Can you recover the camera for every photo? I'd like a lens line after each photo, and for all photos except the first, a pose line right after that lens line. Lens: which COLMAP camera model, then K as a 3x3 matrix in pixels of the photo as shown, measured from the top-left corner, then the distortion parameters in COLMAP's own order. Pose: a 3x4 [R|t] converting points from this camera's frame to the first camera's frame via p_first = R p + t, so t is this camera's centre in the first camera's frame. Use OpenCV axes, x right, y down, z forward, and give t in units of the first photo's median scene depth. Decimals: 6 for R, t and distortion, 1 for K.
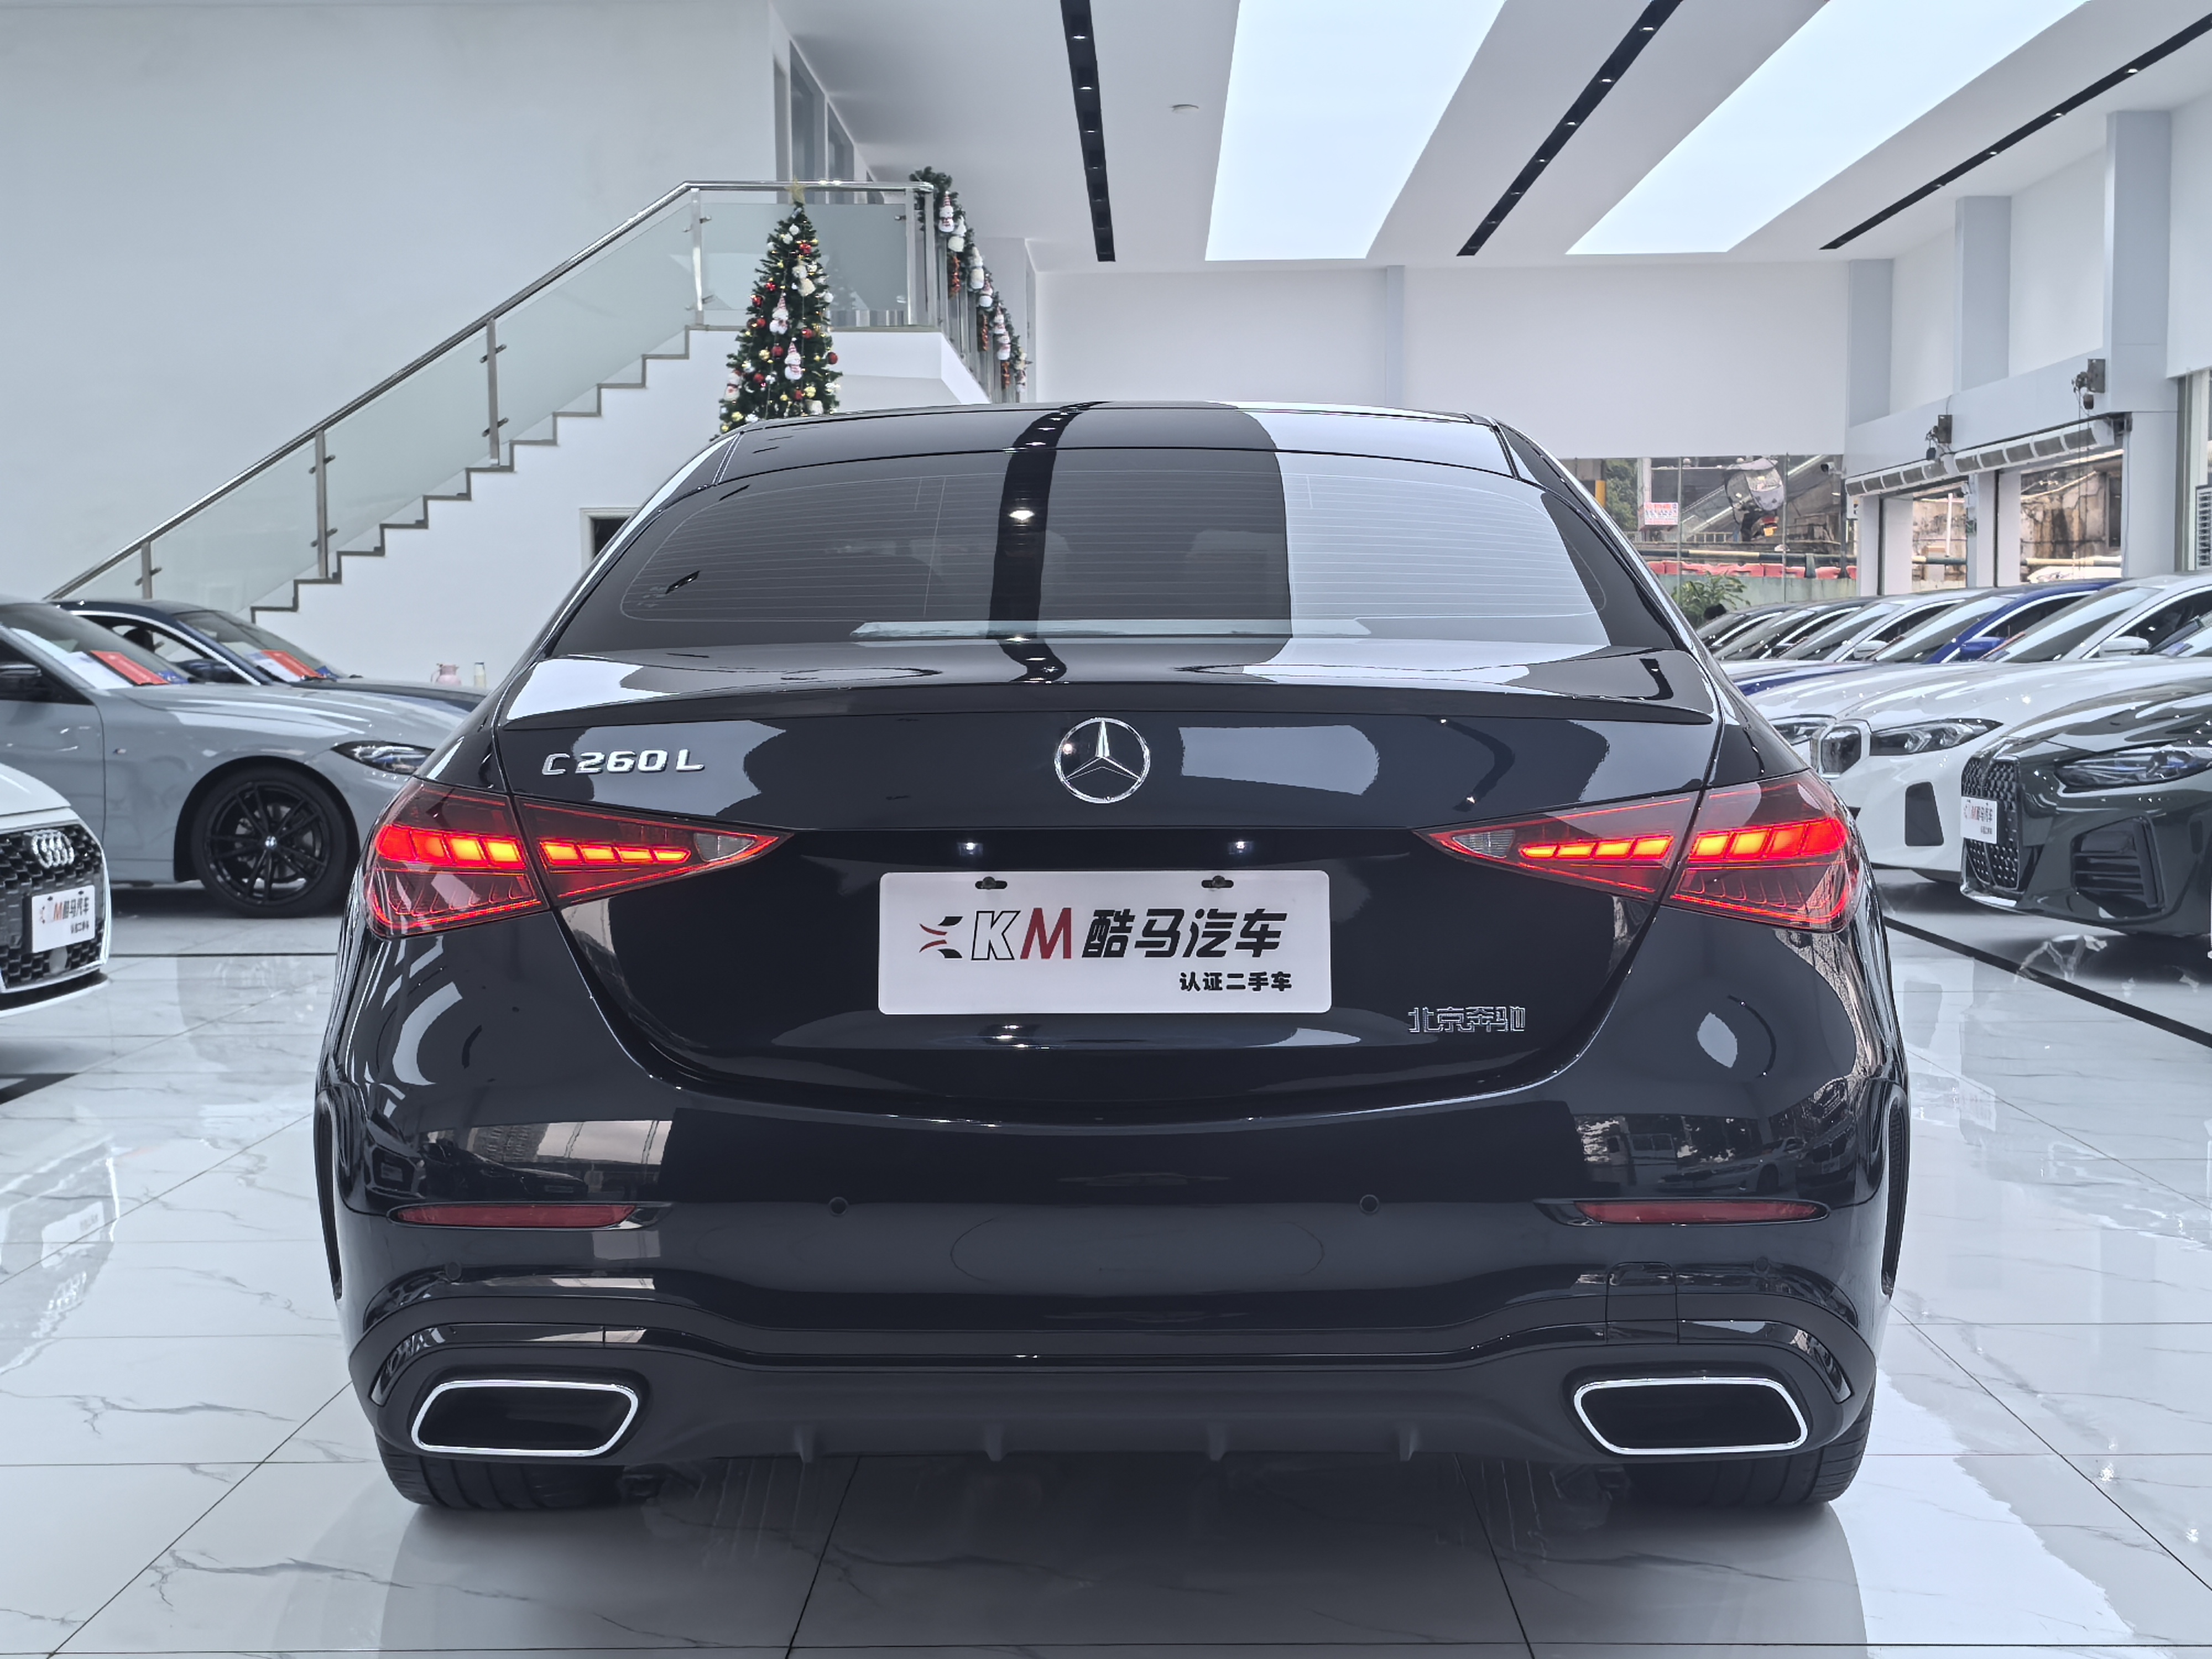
lens RADIAL K [[3179.0, 0, 1106.0], [0, 3179.0, 829.5], [0, 0, 1]] dist [0.333521, -1.394370]
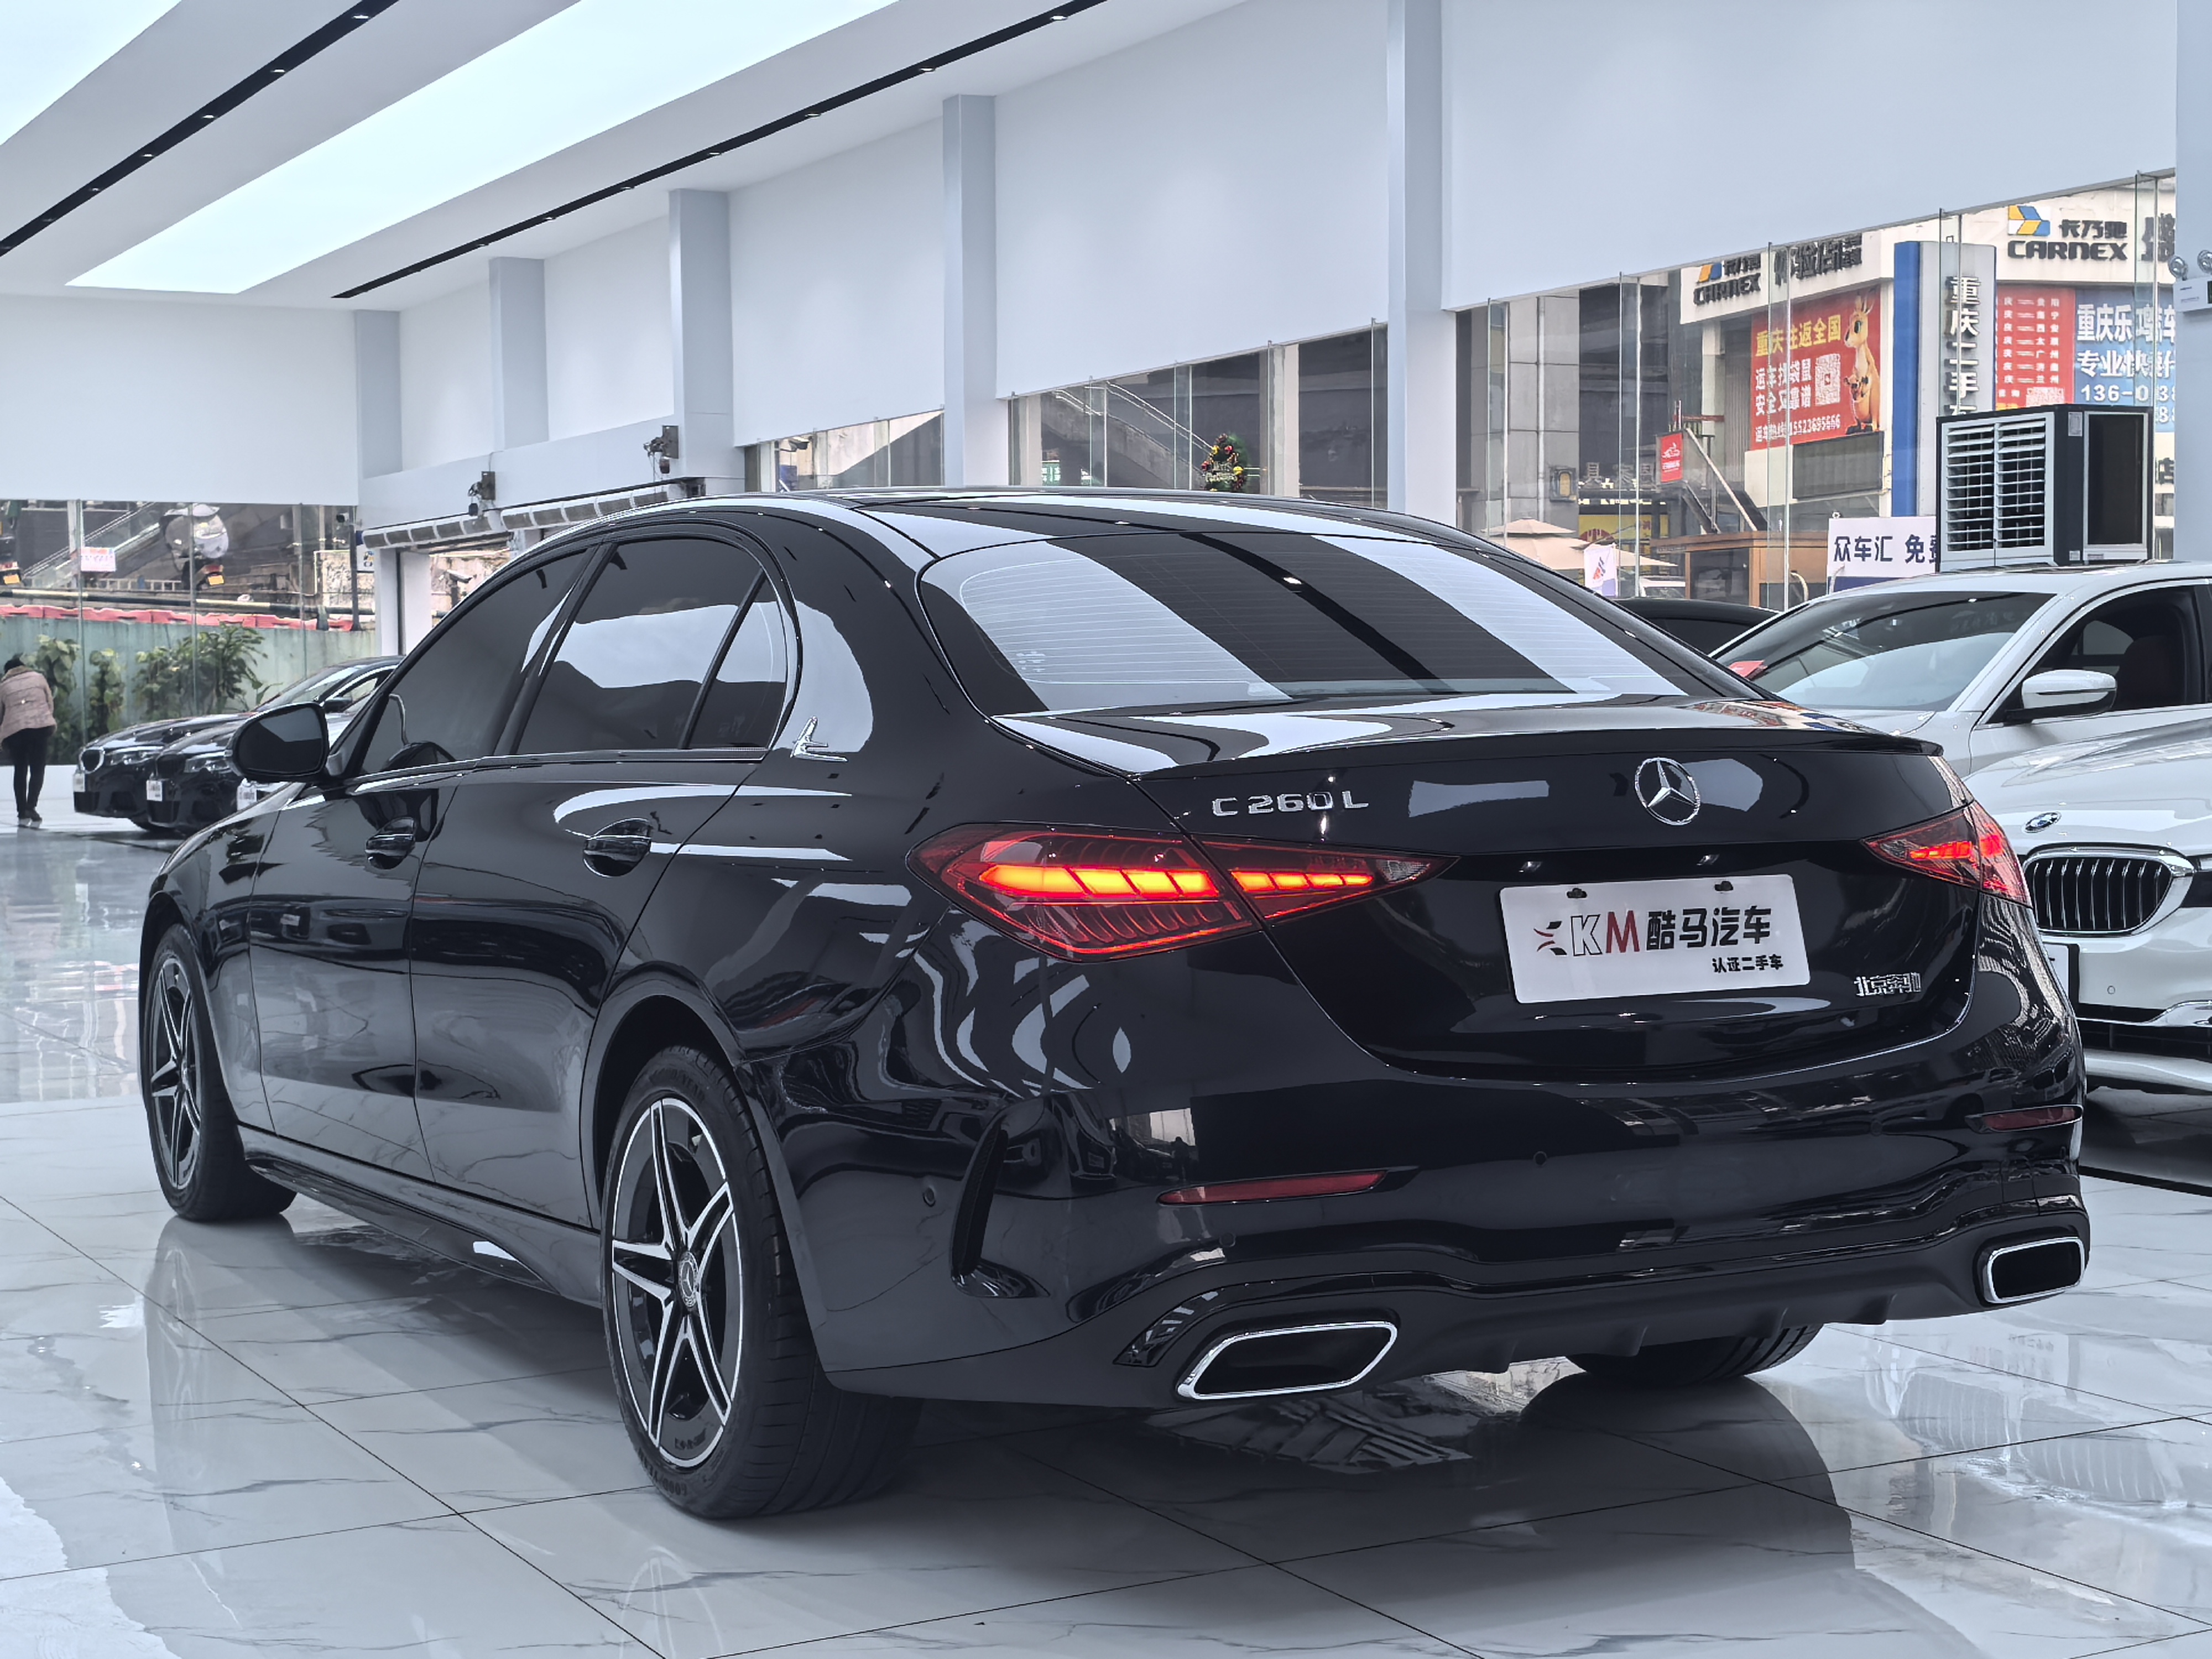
lens RADIAL K [[3306.5, 0, 1106.0], [0, 3306.5, 829.5], [0, 0, 1]] dist [0.313233, -1.235715]
pose [[0.869368, -0.026960, 0.493429, -0.172780], [0.035738, 0.999326, -0.008365, -0.000751], [-0.492871, 0.024907, 0.869746, -0.006947]]
